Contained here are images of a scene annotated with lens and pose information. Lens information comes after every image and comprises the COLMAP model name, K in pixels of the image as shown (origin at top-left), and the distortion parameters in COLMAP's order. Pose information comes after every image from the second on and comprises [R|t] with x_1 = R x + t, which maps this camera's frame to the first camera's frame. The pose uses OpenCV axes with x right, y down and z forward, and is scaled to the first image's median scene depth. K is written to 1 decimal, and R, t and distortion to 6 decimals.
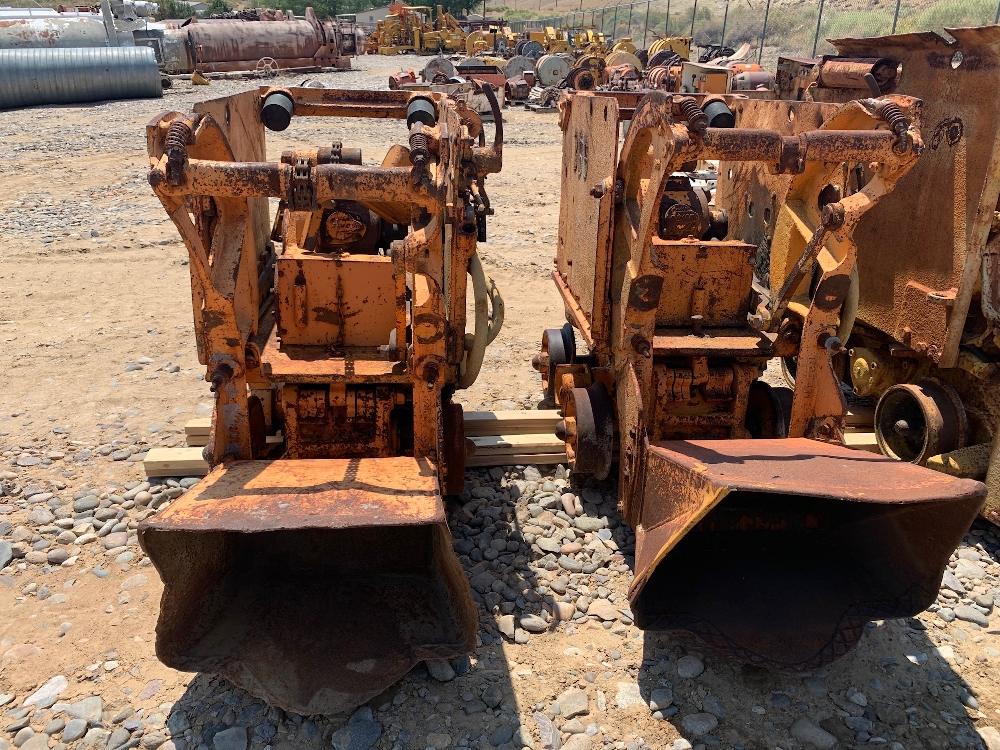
lens RADIAL K [[762.0, 0, 502.8], [0, 762.0, 407.4], [0, 0, 1]] dist [0.010357, -0.009662]
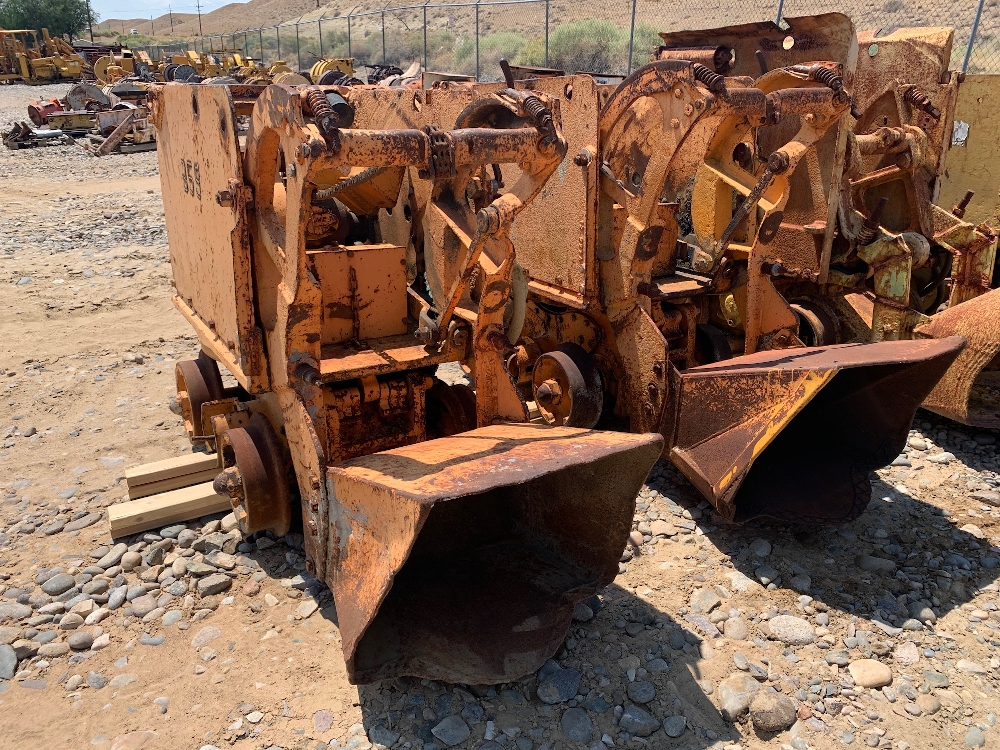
lens RADIAL K [[762.0, 0, 490.8], [0, 762.0, 418.8], [0, 0, 1]] dist [0.010357, -0.009662]
pose [[0.902055, -0.193625, 0.385754, -0.461097], [0.200580, 0.979417, 0.022566, 0.029402], [-0.382184, 0.057019, 0.922326, 0.052472]]
